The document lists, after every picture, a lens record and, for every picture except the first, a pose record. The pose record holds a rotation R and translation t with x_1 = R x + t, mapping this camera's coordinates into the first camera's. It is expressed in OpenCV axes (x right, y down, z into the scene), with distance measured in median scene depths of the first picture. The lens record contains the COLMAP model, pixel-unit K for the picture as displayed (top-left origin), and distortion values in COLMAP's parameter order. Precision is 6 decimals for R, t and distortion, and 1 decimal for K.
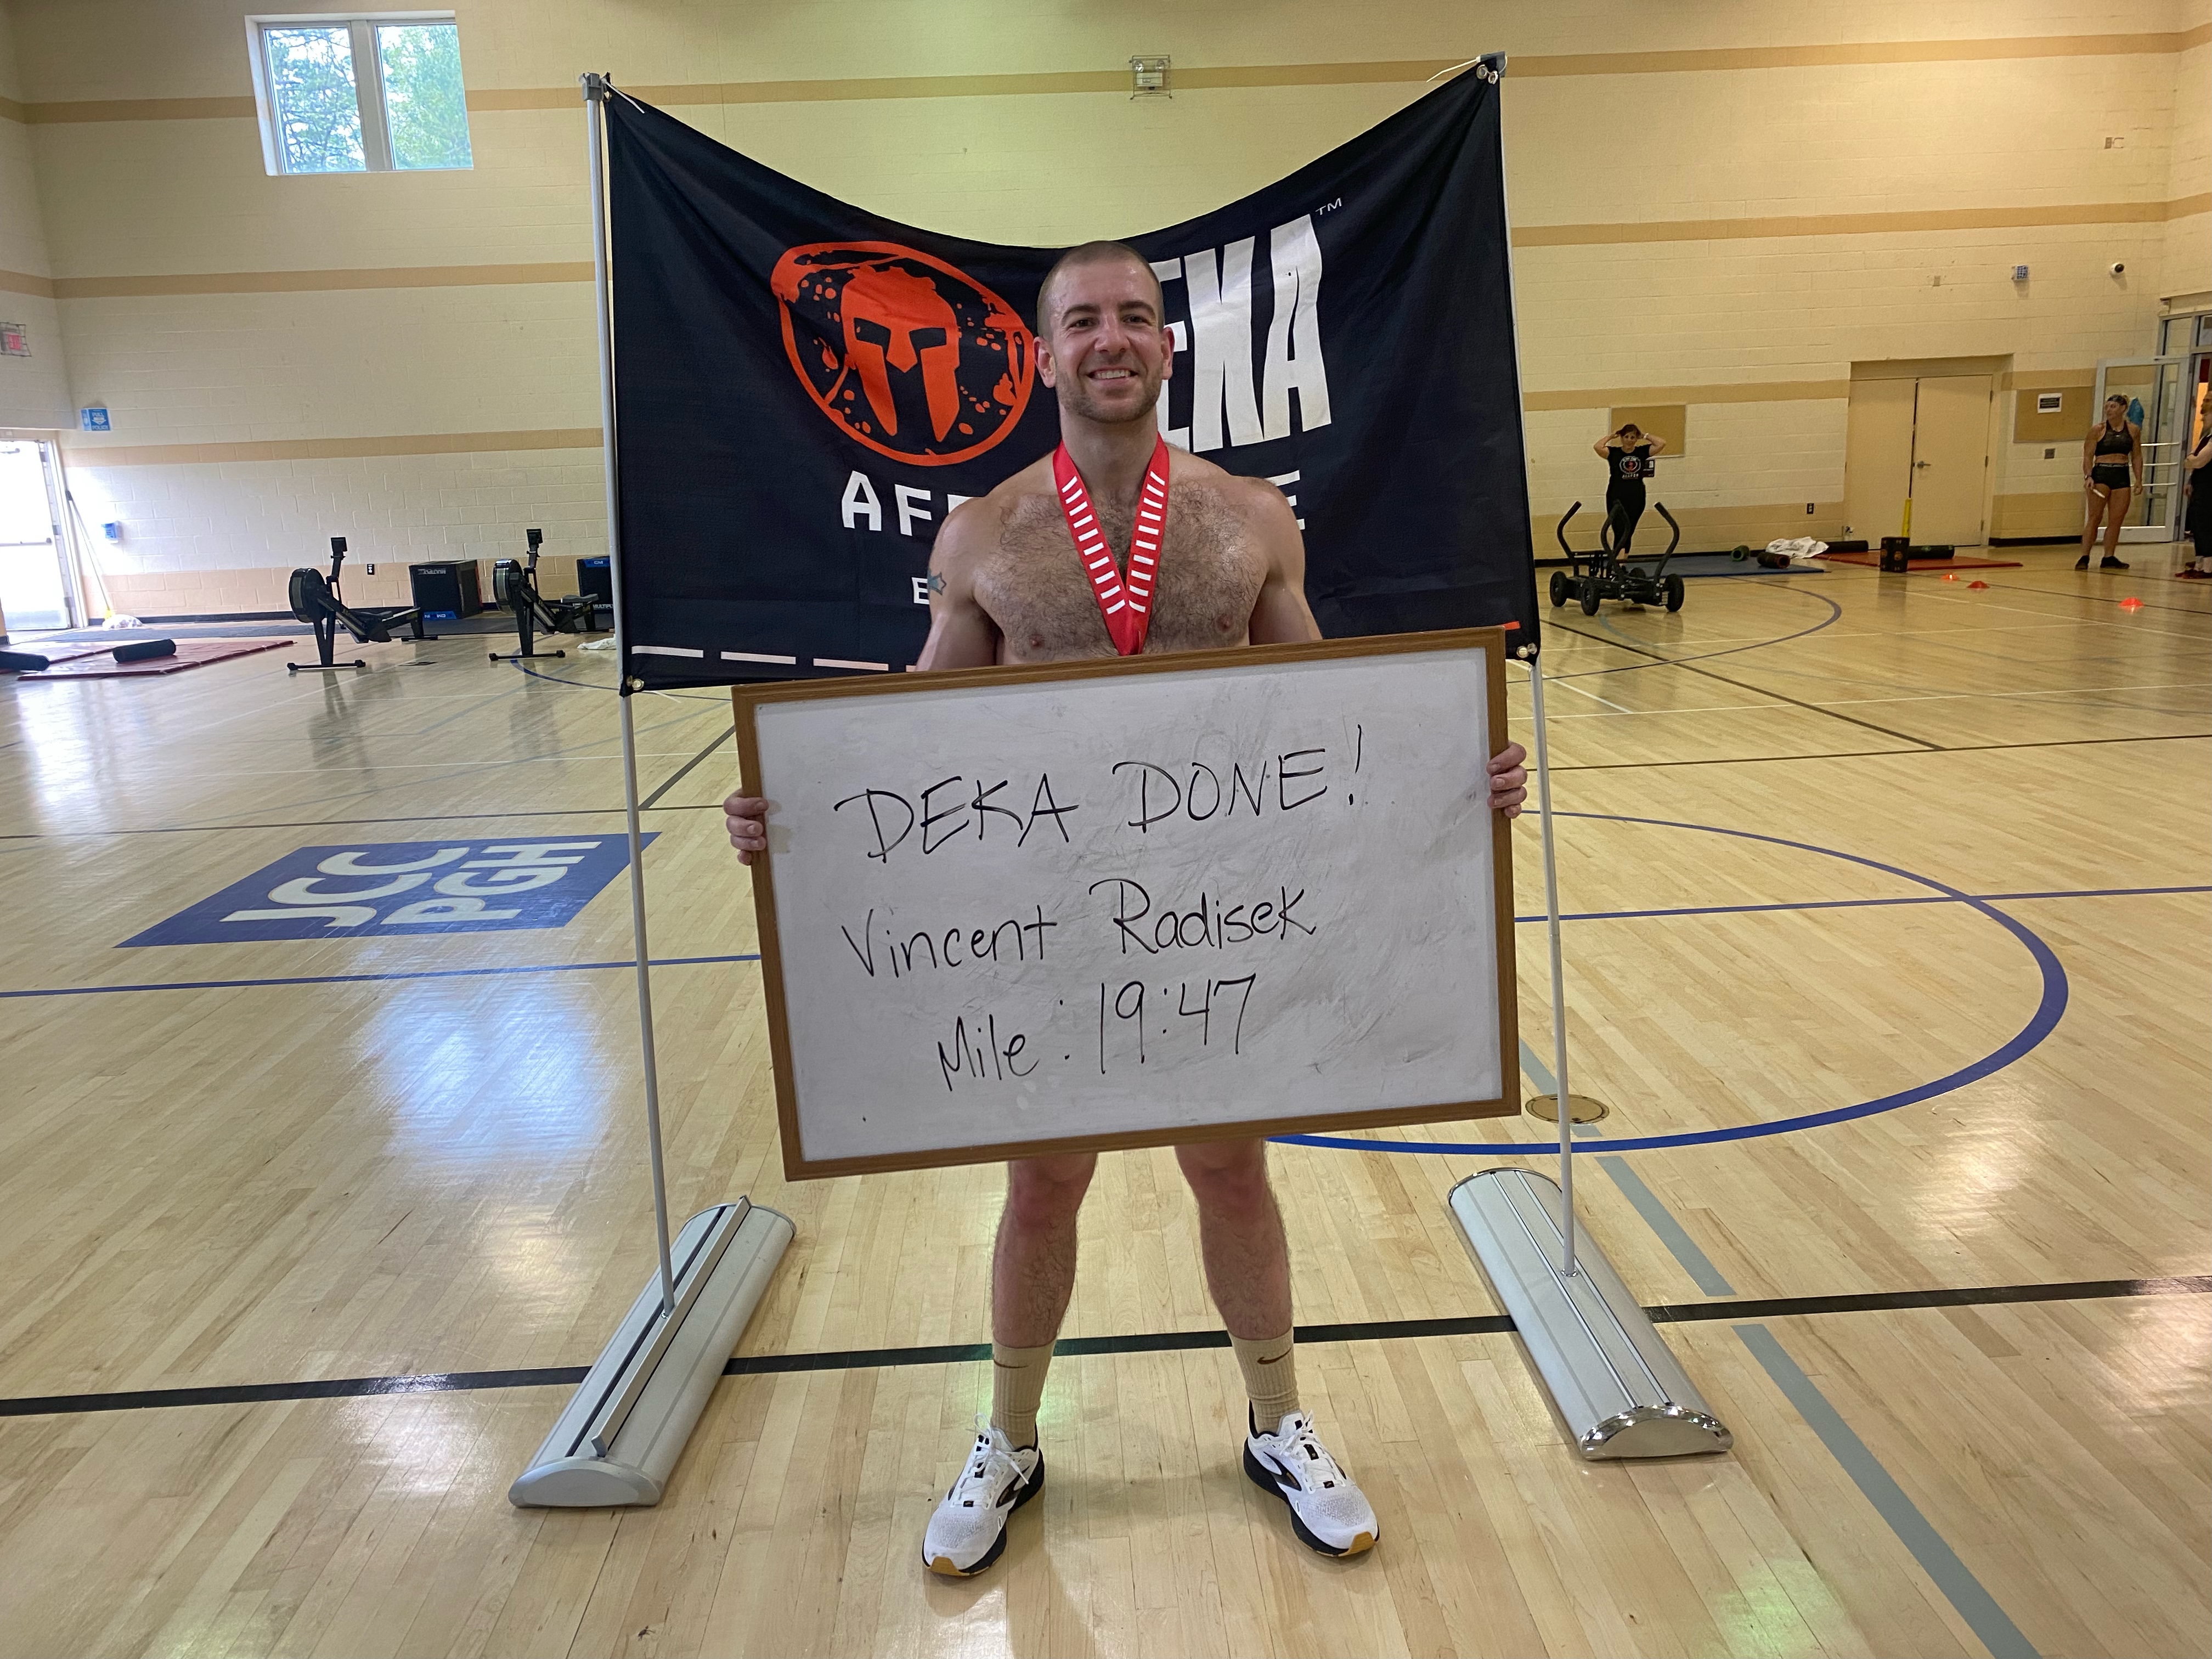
lens RADIAL K [[1669.6, 0, 1106.0], [0, 1669.6, 829.5], [0, 0, 1]] dist [0.008524, 0.002394]
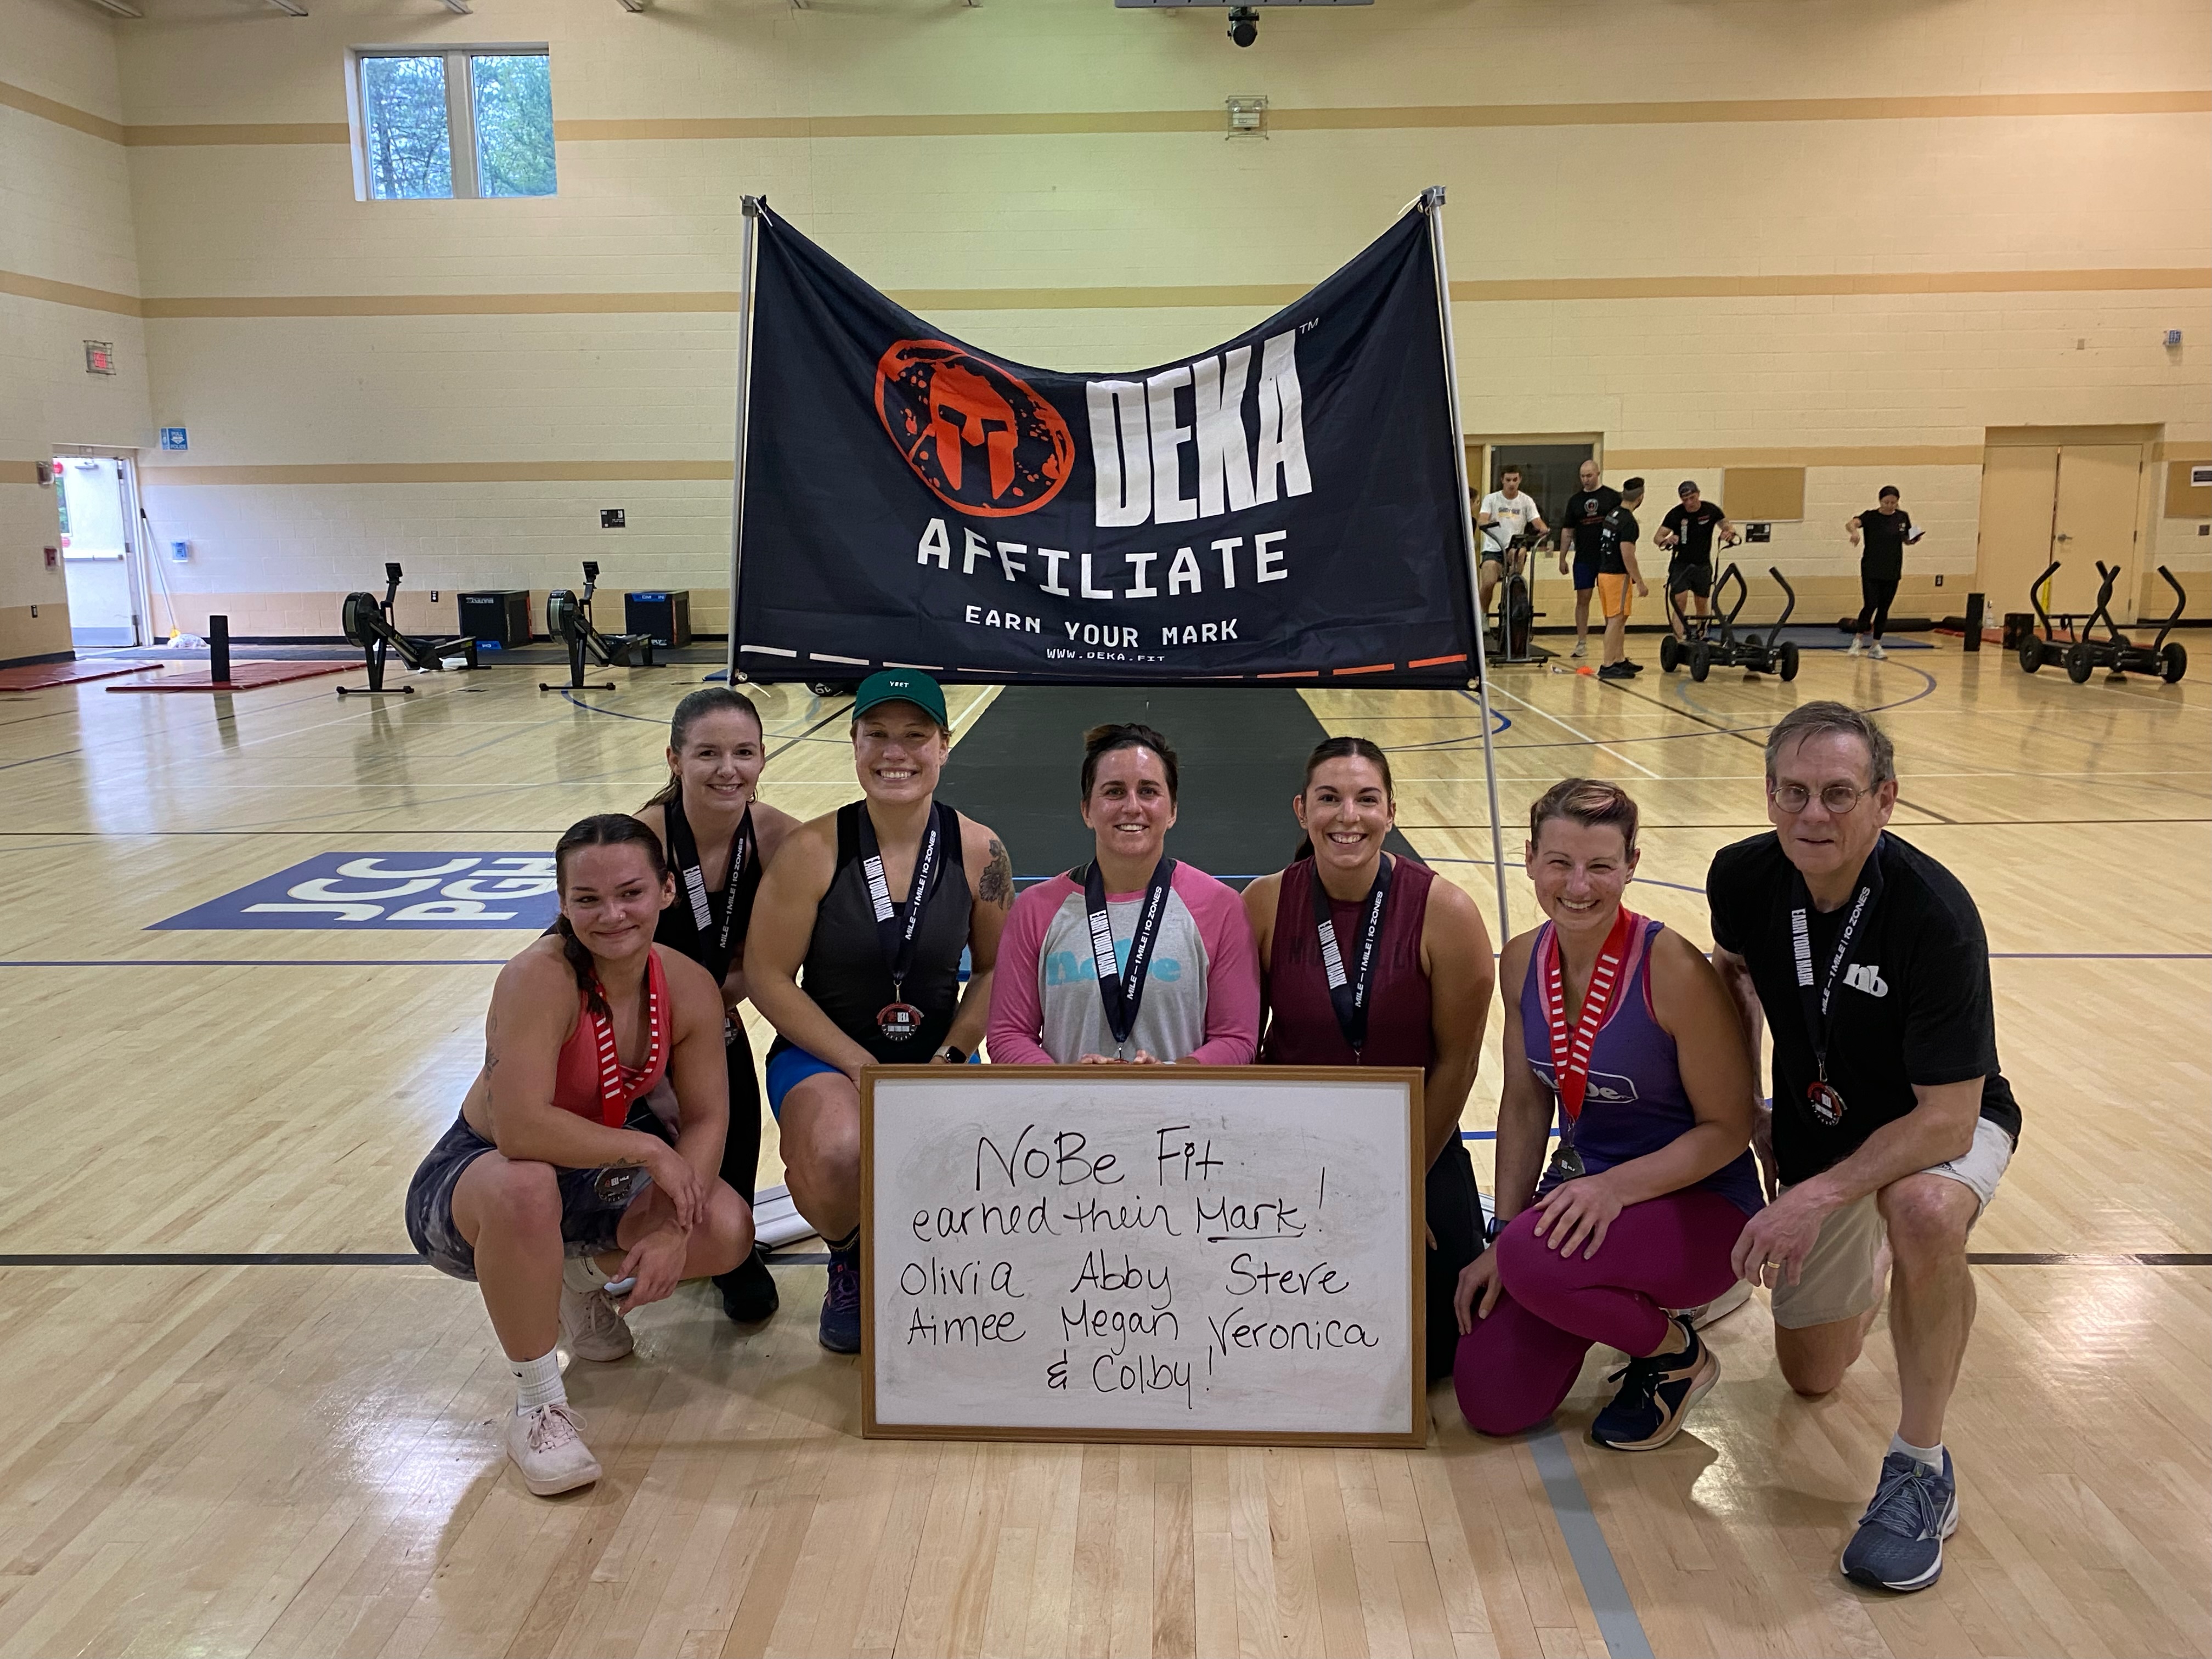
lens RADIAL K [[1811.0, 0, 1106.0], [0, 1811.0, 829.5], [0, 0, 1]] dist [0.010234, -0.000198]
pose [[0.997350, 0.039497, -0.061100, 0.077440], [-0.041989, 0.998315, -0.040052, 0.022341], [0.059415, 0.042511, 0.997328, -0.106762]]
